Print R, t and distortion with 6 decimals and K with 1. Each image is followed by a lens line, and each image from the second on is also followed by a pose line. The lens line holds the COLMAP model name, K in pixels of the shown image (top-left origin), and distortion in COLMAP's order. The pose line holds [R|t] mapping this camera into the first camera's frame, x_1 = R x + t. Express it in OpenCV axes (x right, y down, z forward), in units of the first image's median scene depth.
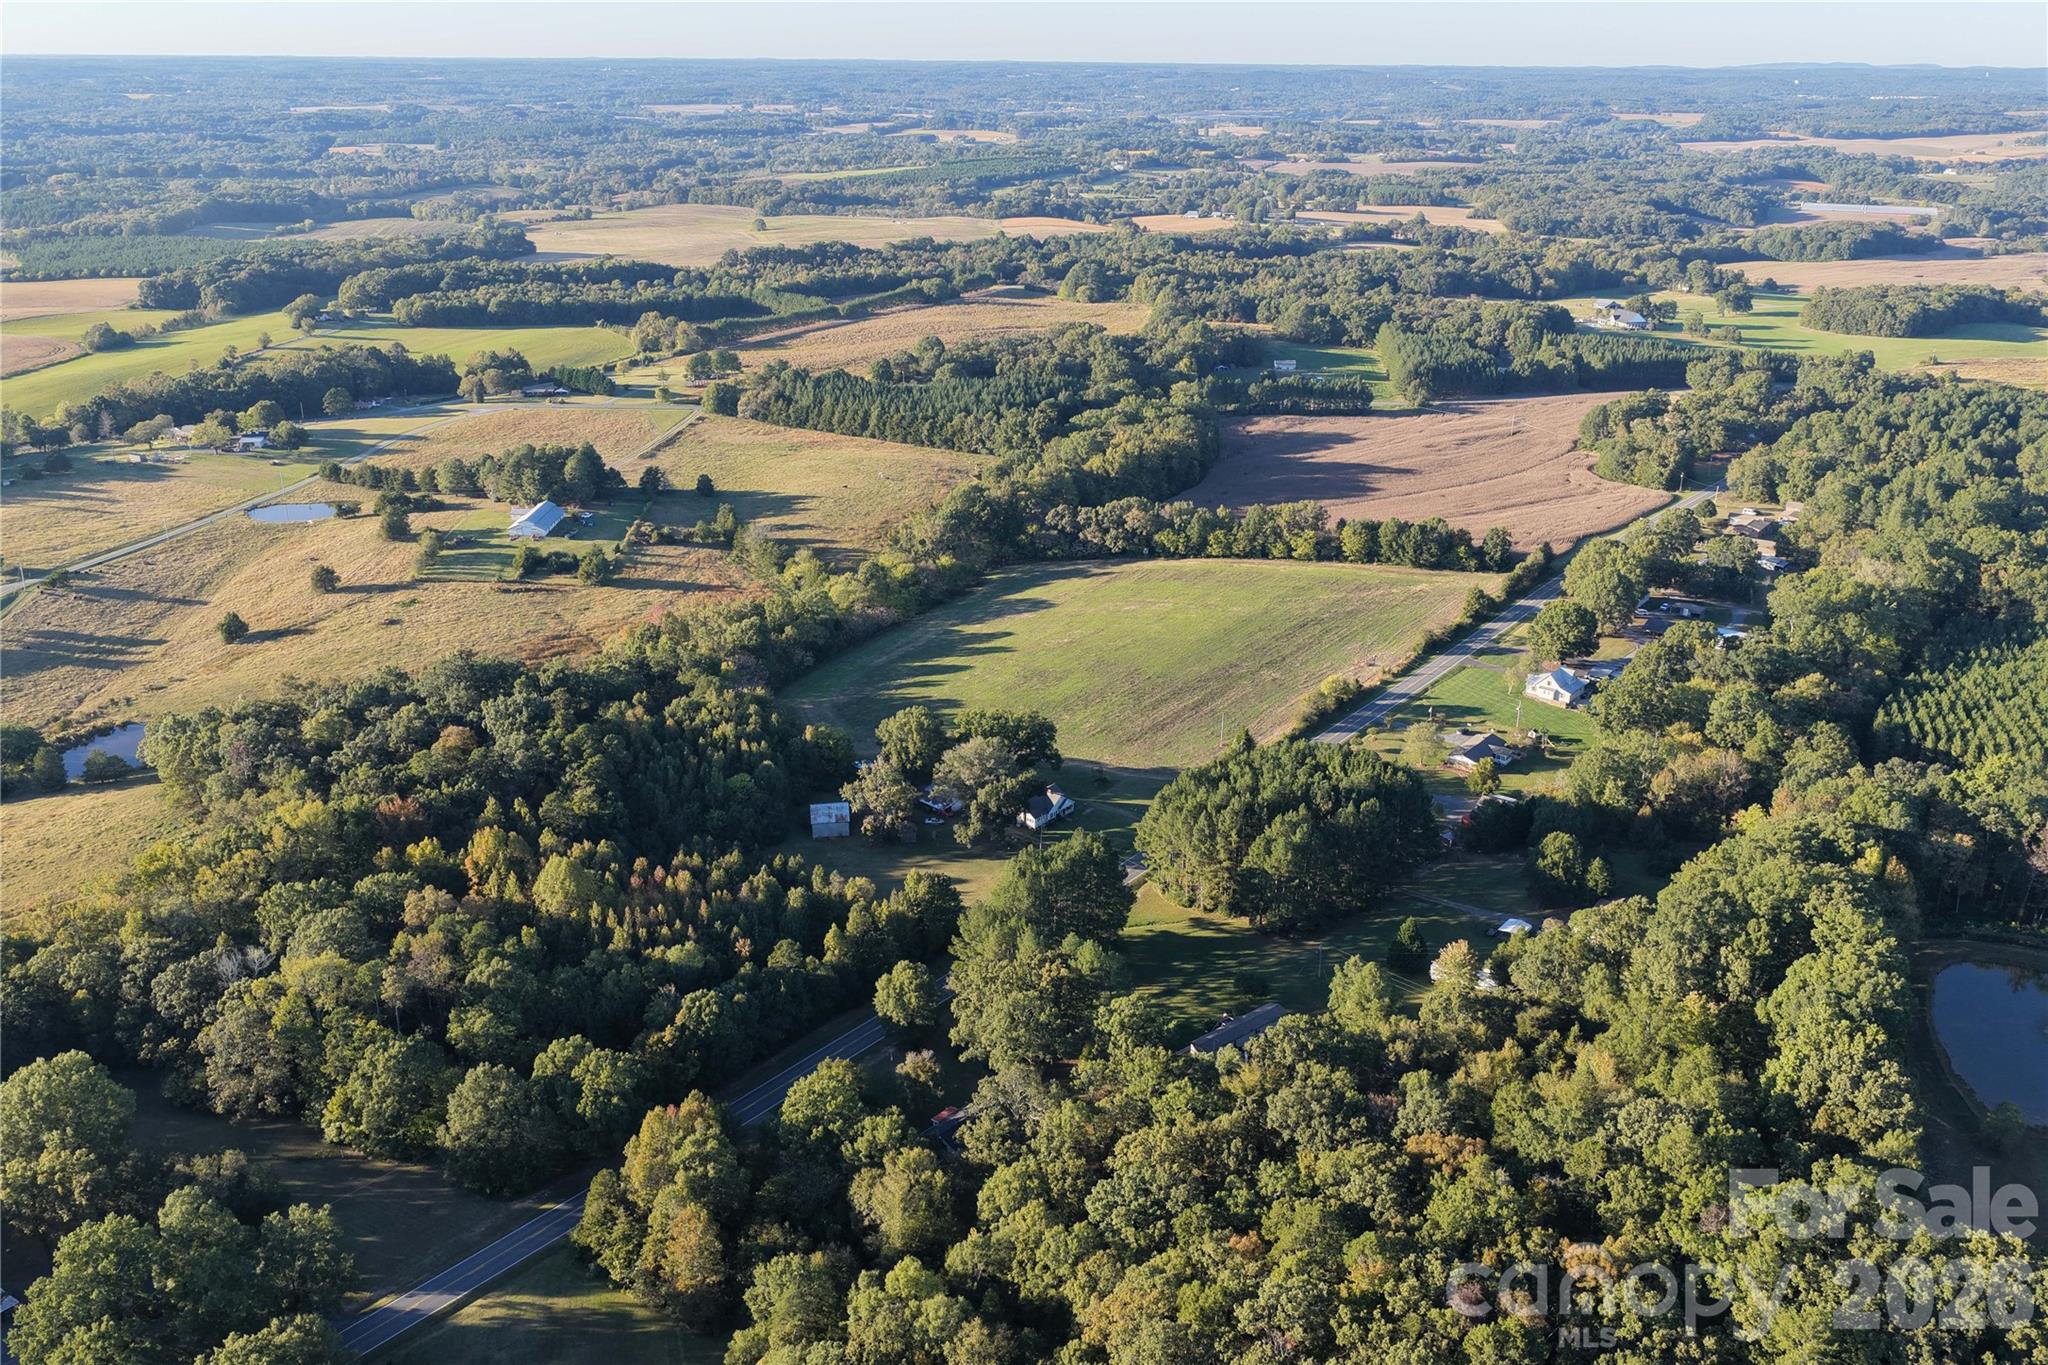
lens RADIAL K [[1696.1, 0, 1024.0], [0, 1696.1, 682.5], [0, 0, 1]] dist [-0.018745, 0.047820]
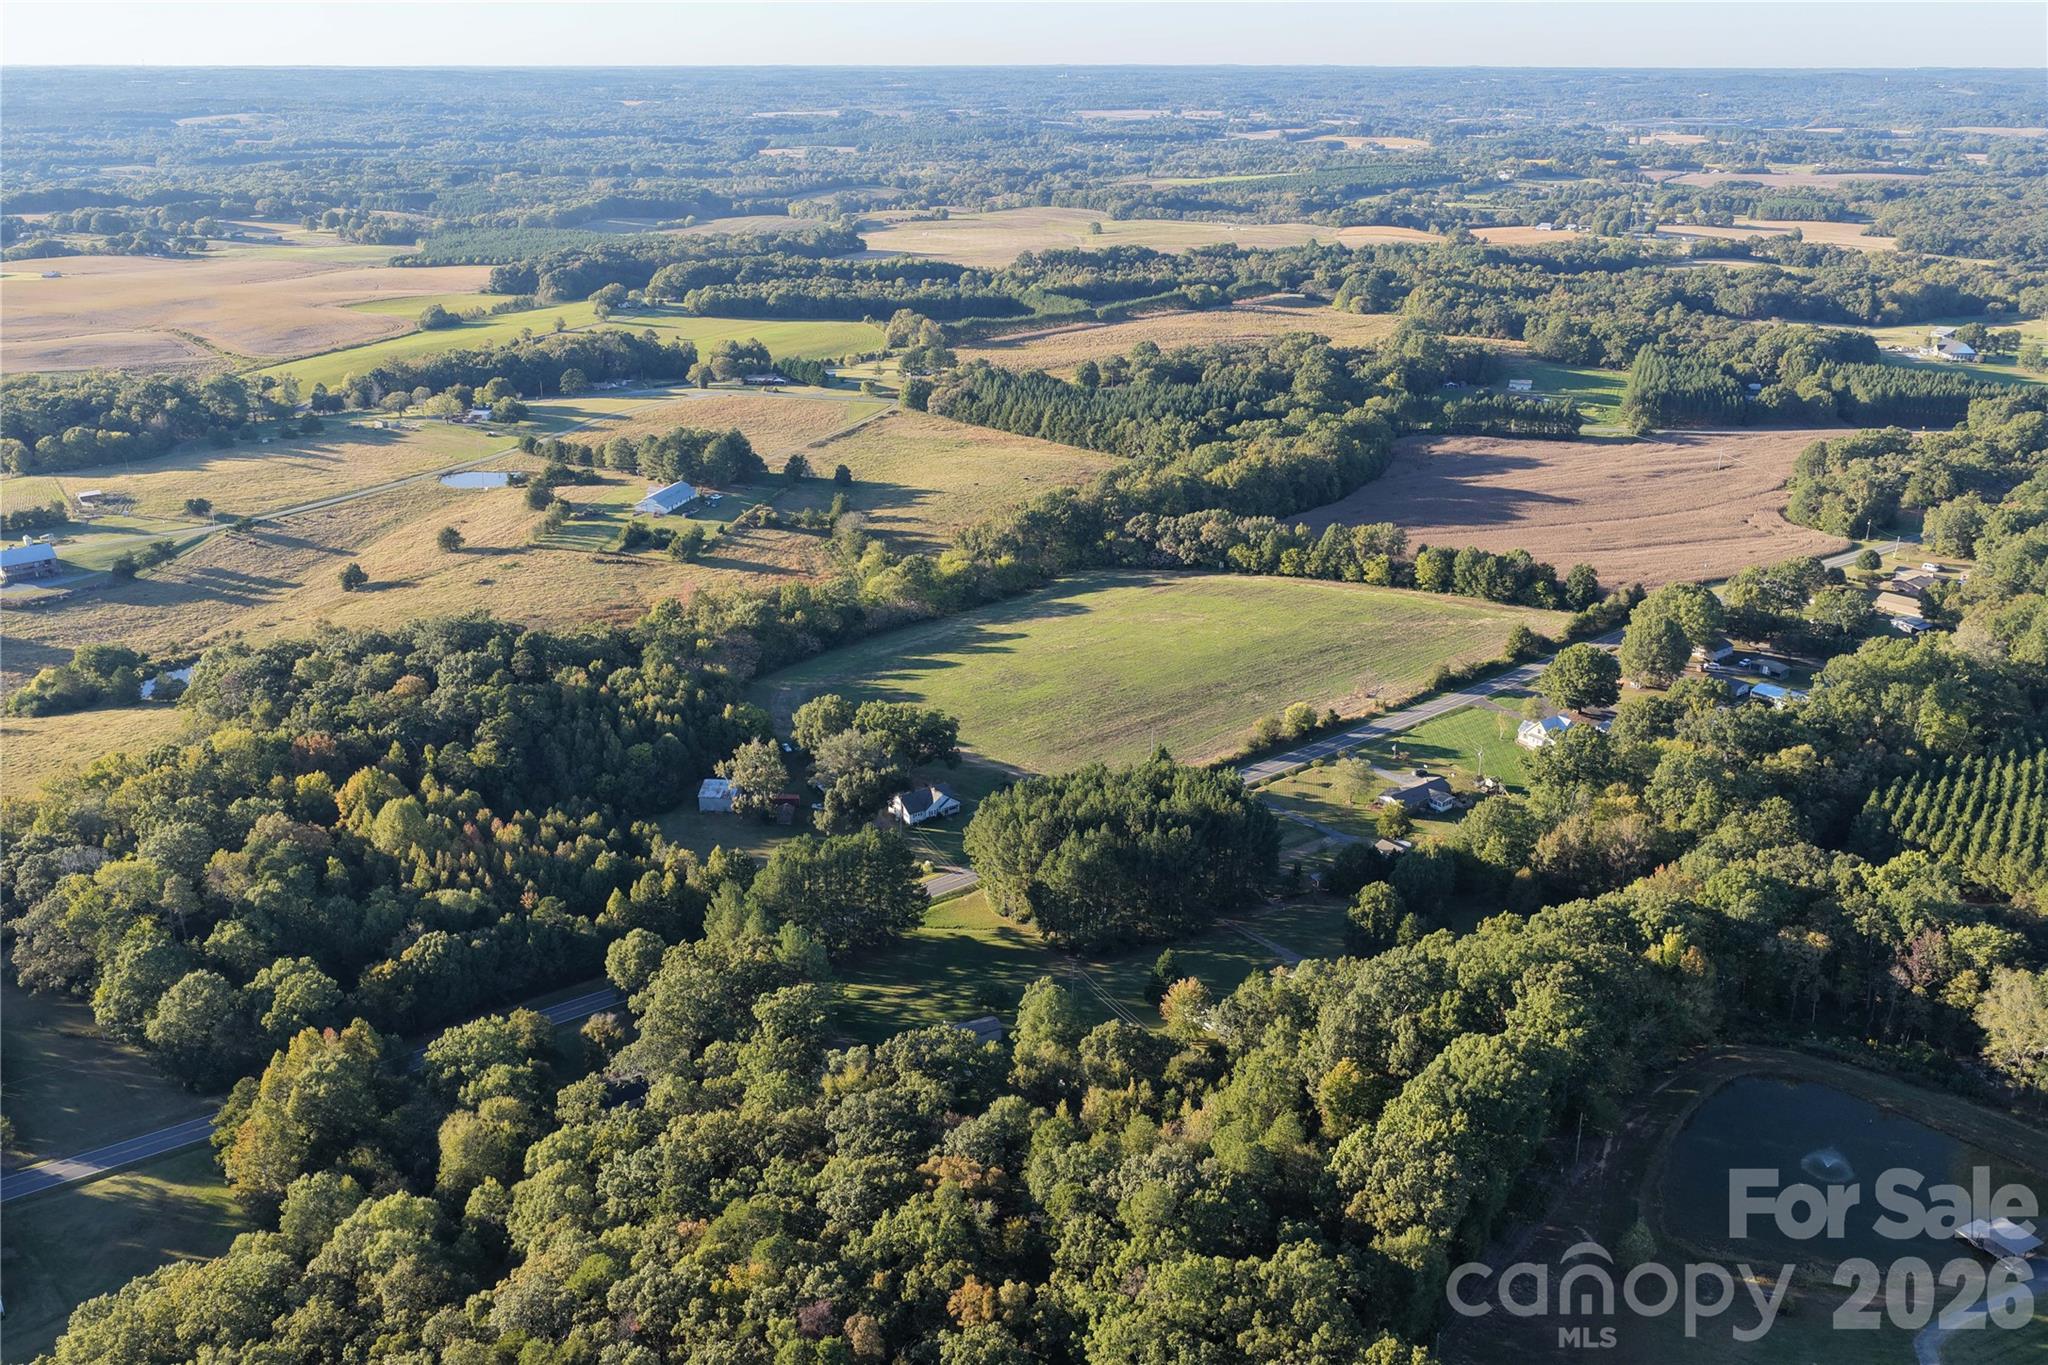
lens RADIAL K [[1696.1, 0, 1024.0], [0, 1696.1, 682.5], [0, 0, 1]] dist [-0.018745, 0.047820]
pose [[0.966987, 0.083151, -0.240876, 0.184833], [-0.083934, 0.996447, 0.007026, -0.006445], [0.240605, 0.013424, 0.970530, 0.020350]]
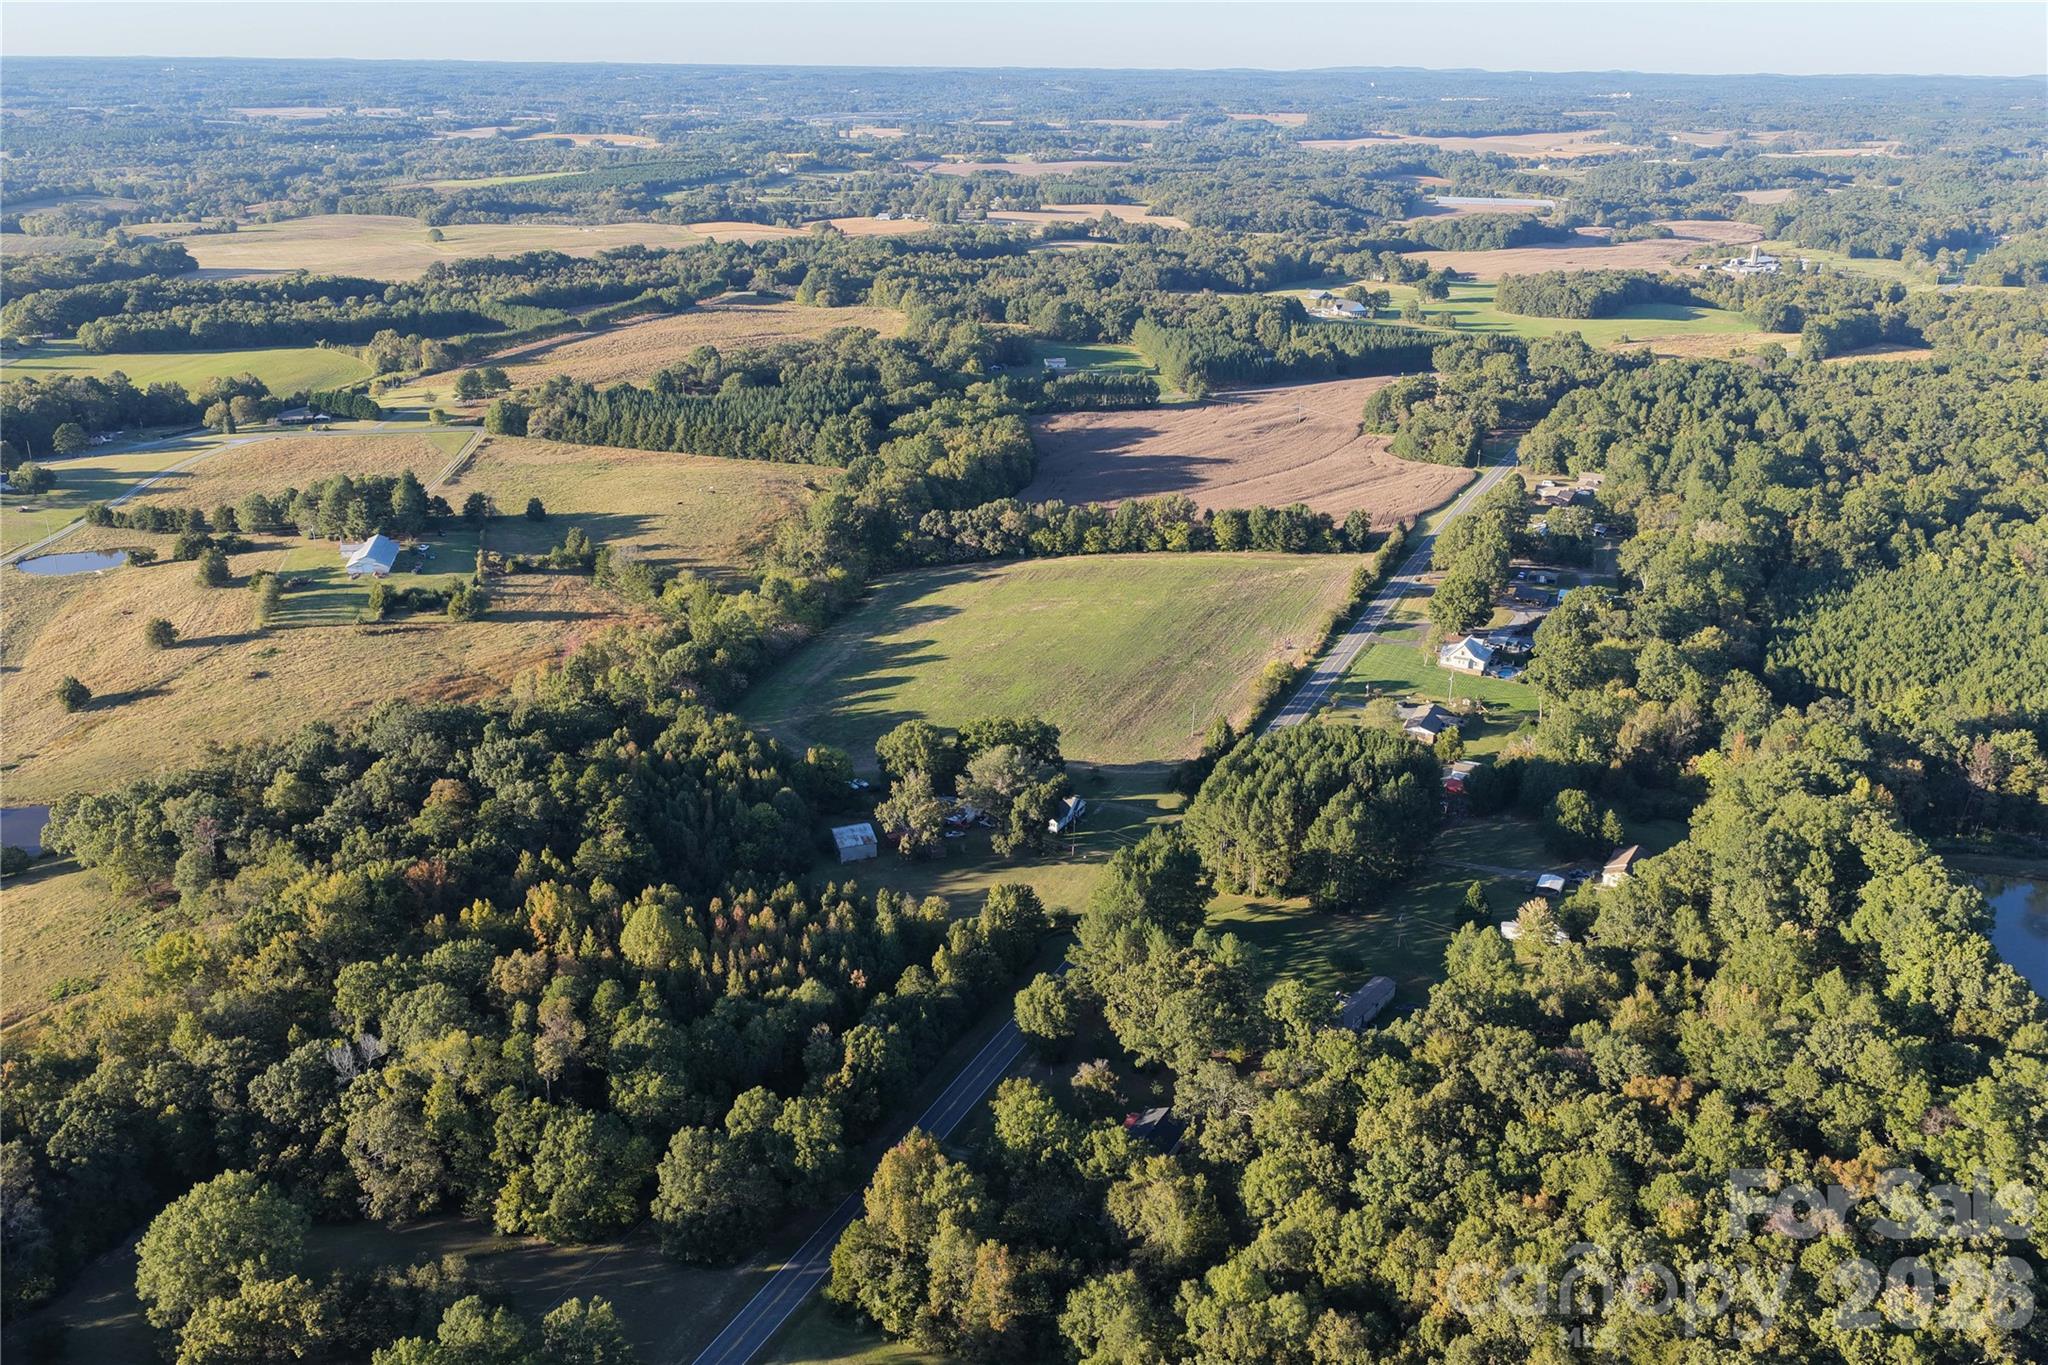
lens RADIAL K [[1696.1, 0, 1024.0], [0, 1696.1, 682.5], [0, 0, 1]] dist [-0.018745, 0.047820]
pose [[0.975887, -0.072919, 0.205734, -0.126742], [0.073110, 0.997301, 0.006684, -0.006061], [-0.205666, 0.008519, 0.978585, 0.014539]]
